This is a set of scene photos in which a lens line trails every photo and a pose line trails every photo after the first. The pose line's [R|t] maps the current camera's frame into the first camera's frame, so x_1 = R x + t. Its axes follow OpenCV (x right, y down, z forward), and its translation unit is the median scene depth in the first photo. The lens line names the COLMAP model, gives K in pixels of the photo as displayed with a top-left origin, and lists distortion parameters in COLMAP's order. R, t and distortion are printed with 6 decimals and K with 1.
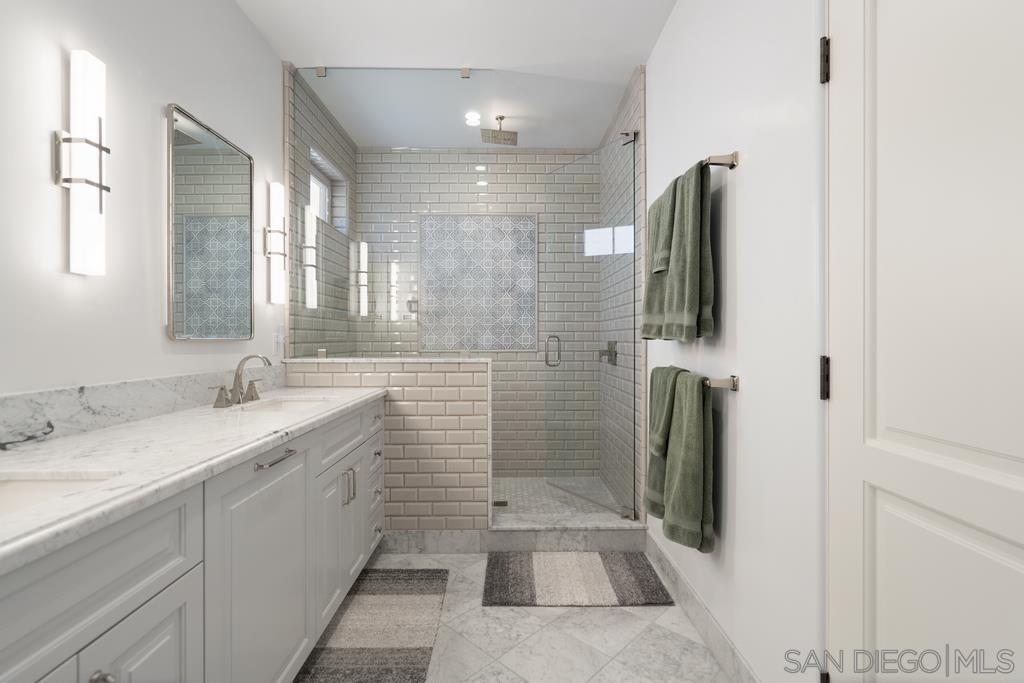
lens RADIAL K [[459.6, 0, 542.3], [0, 459.6, 339.0], [0, 0, 1]] dist [-0.007937, 0.004635]
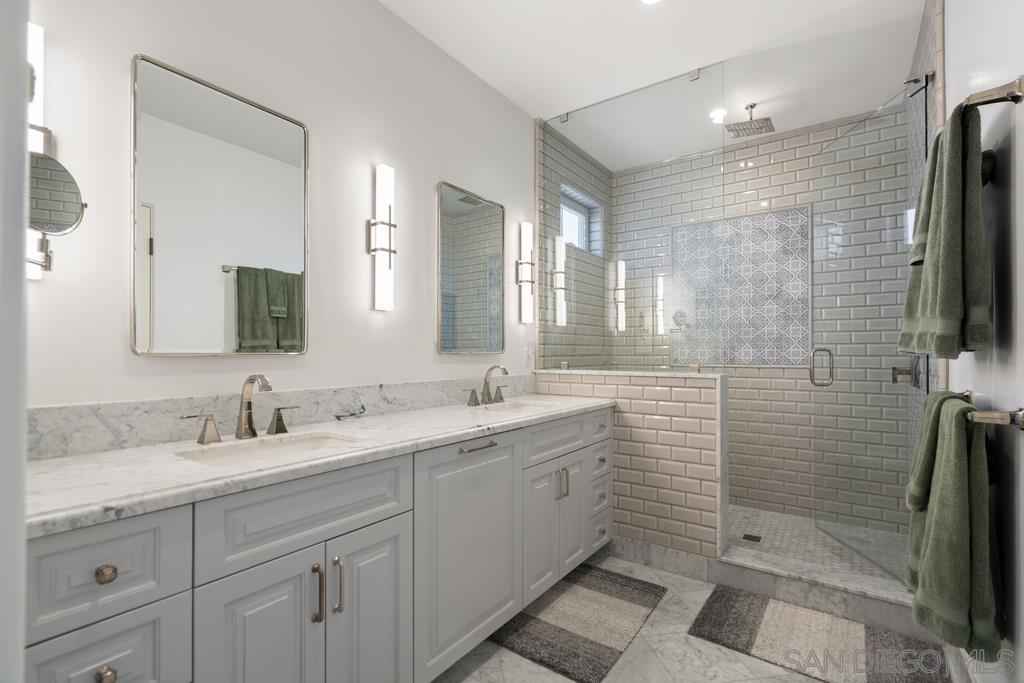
lens RADIAL K [[468.3, 0, 527.0], [0, 468.3, 348.7], [0, 0, 1]] dist [-0.002250, 0.000991]
pose [[0.810926, -0.004327, -0.585132, 0.125779], [-0.000805, 0.999963, -0.008511, -0.000408], [0.585147, 0.007373, 0.810893, 0.009501]]
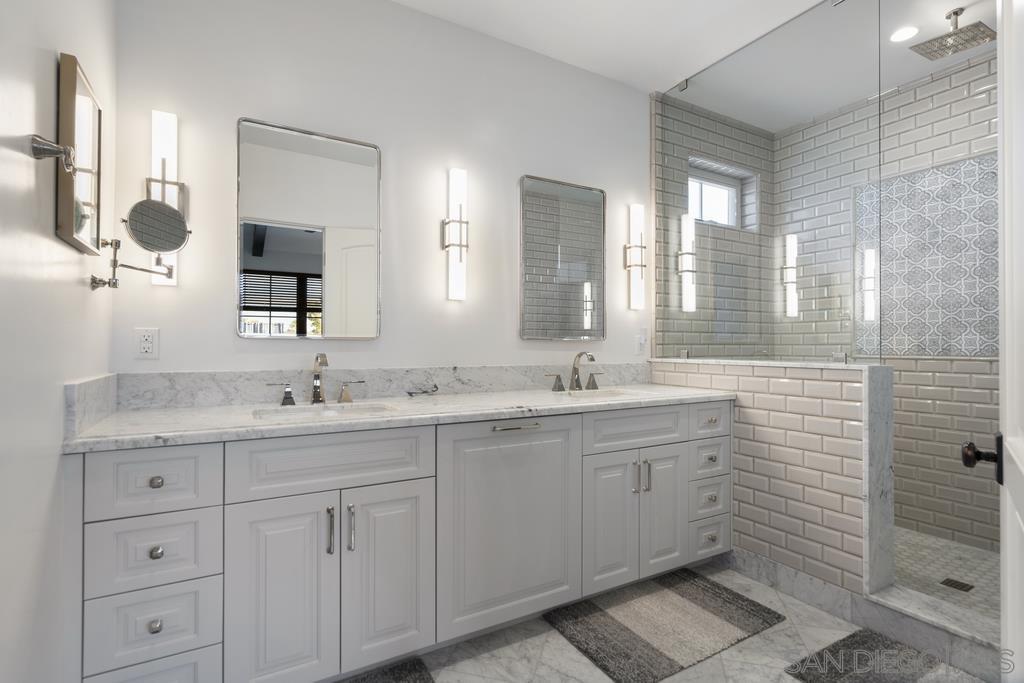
lens RADIAL K [[467.1, 0, 512.0], [0, 467.1, 341.5], [0, 0, 1]] dist [-0.002506, 0.001040]
pose [[0.503258, -0.007516, -0.864104, 0.249236], [0.001092, 0.999967, -0.008062, 0.010968], [0.864136, 0.003113, 0.503249, 0.133470]]
